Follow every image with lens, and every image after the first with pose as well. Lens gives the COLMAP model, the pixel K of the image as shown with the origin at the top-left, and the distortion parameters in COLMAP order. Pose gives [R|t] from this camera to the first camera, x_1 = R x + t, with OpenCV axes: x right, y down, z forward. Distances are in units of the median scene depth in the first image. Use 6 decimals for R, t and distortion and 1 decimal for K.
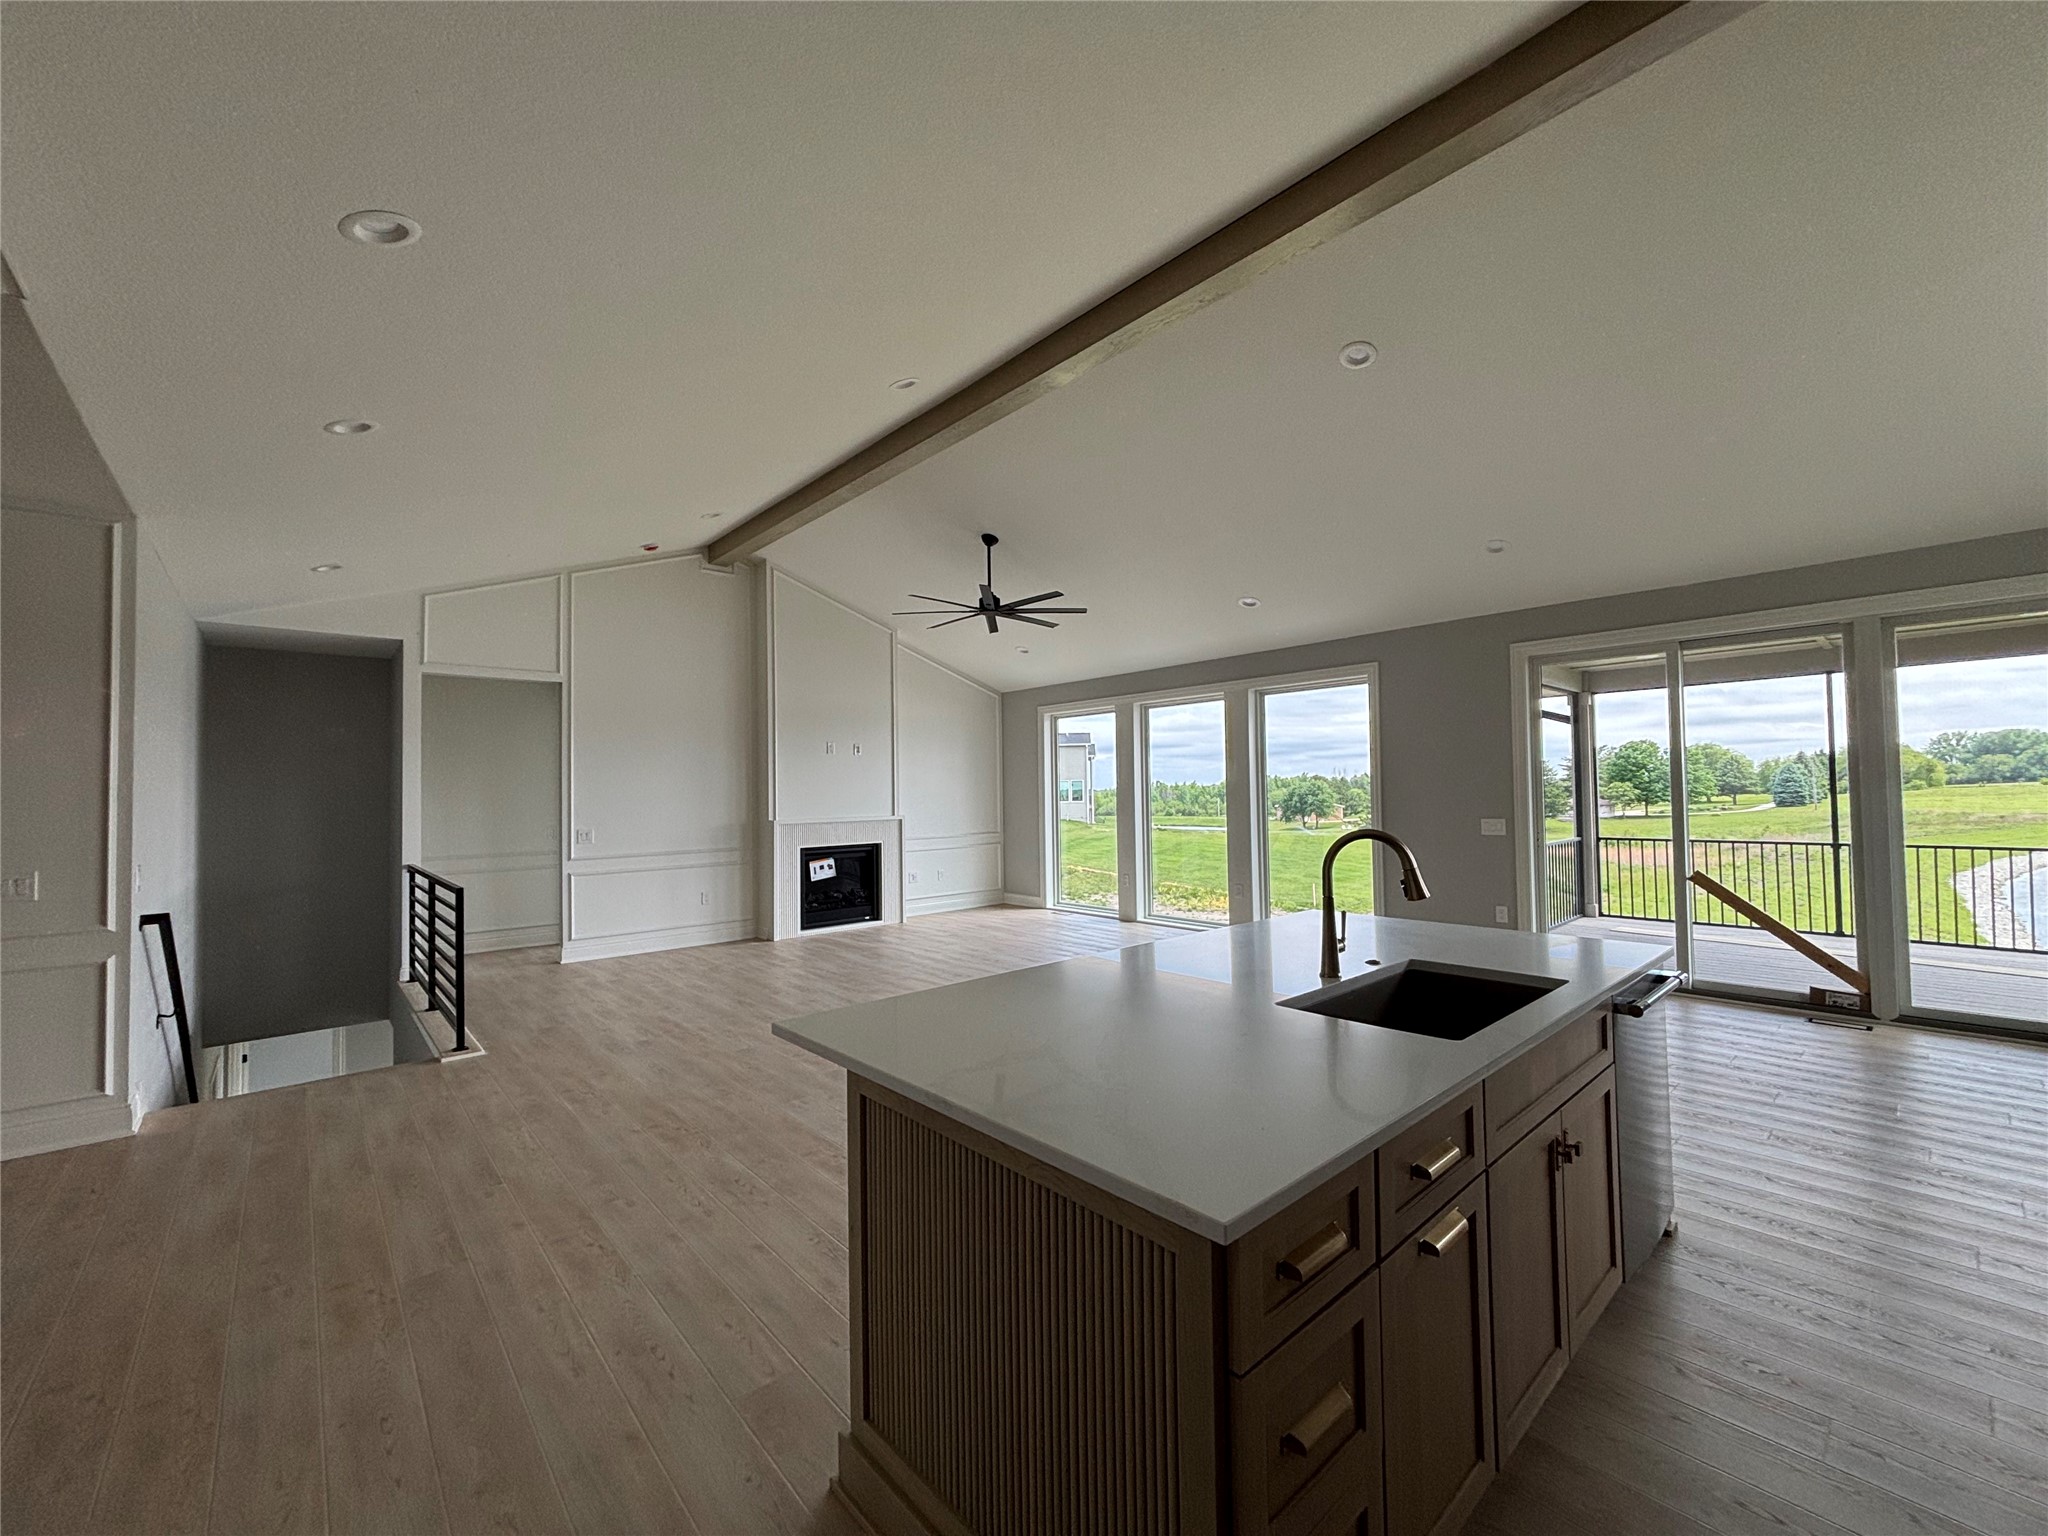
lens RADIAL K [[826.6, 0, 1022.2], [0, 826.6, 766.7], [0, 0, 1]] dist [0.001950, 0.000025]
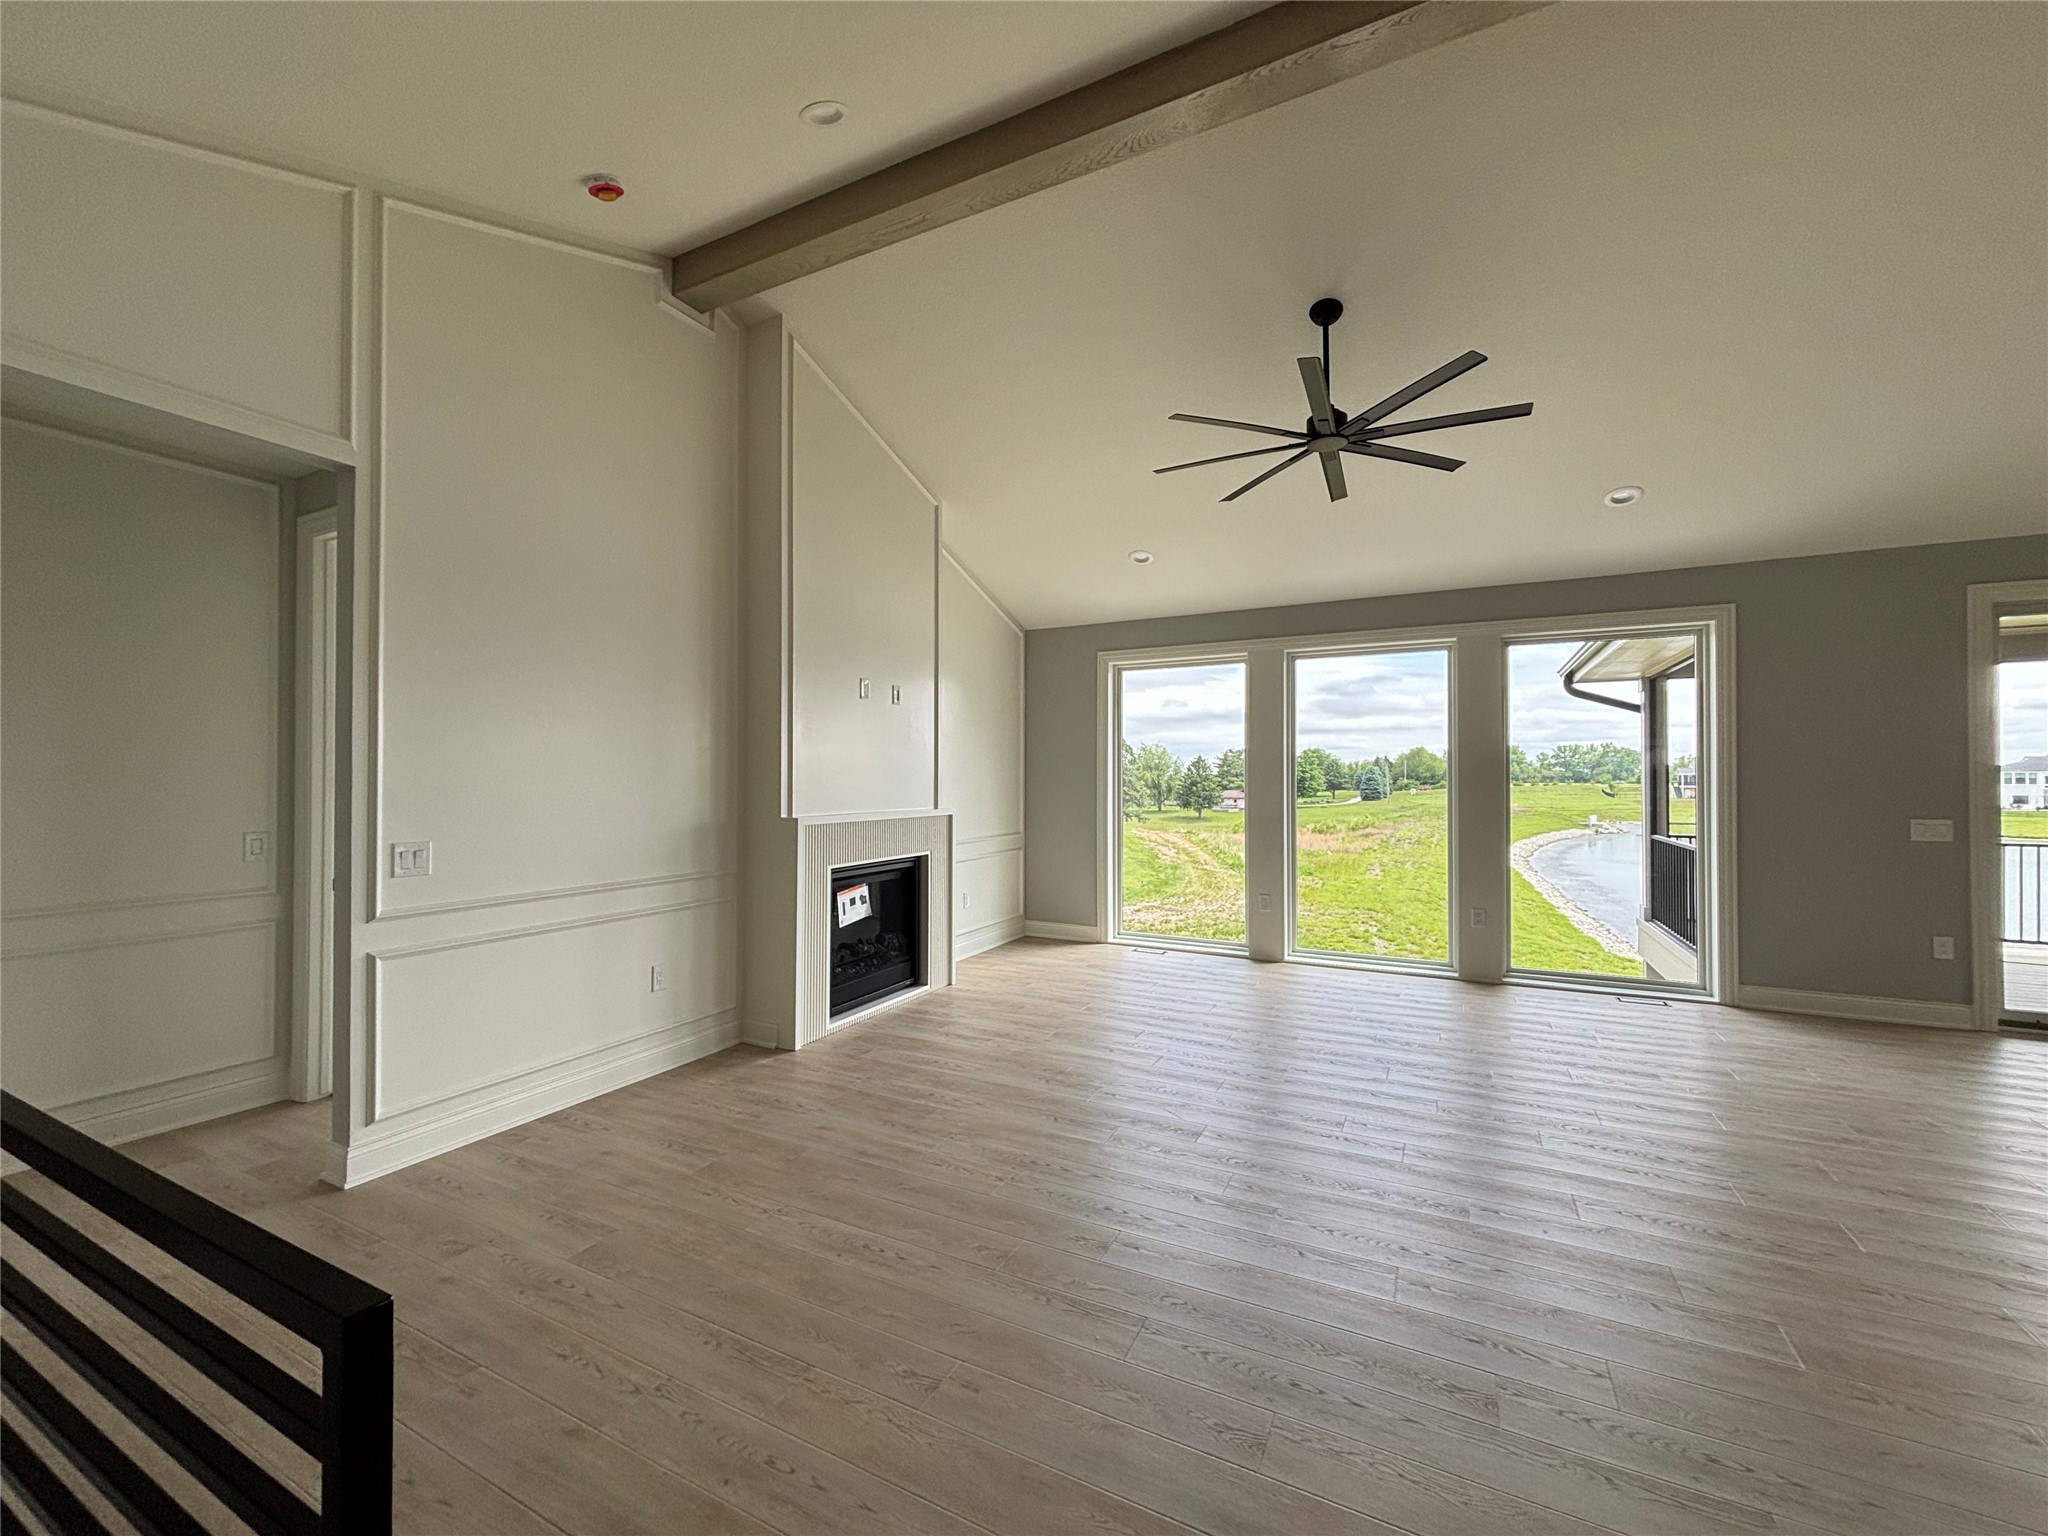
lens RADIAL K [[826.6, 0, 1024.0], [0, 826.6, 773.9], [0, 0, 1]] dist [0.001950, 0.000025]
pose [[0.934694, 0.018642, 0.354965, -0.336896], [-0.026317, 0.999512, 0.016806, 0.023044], [-0.354479, -0.025050, 0.934728, 0.441537]]
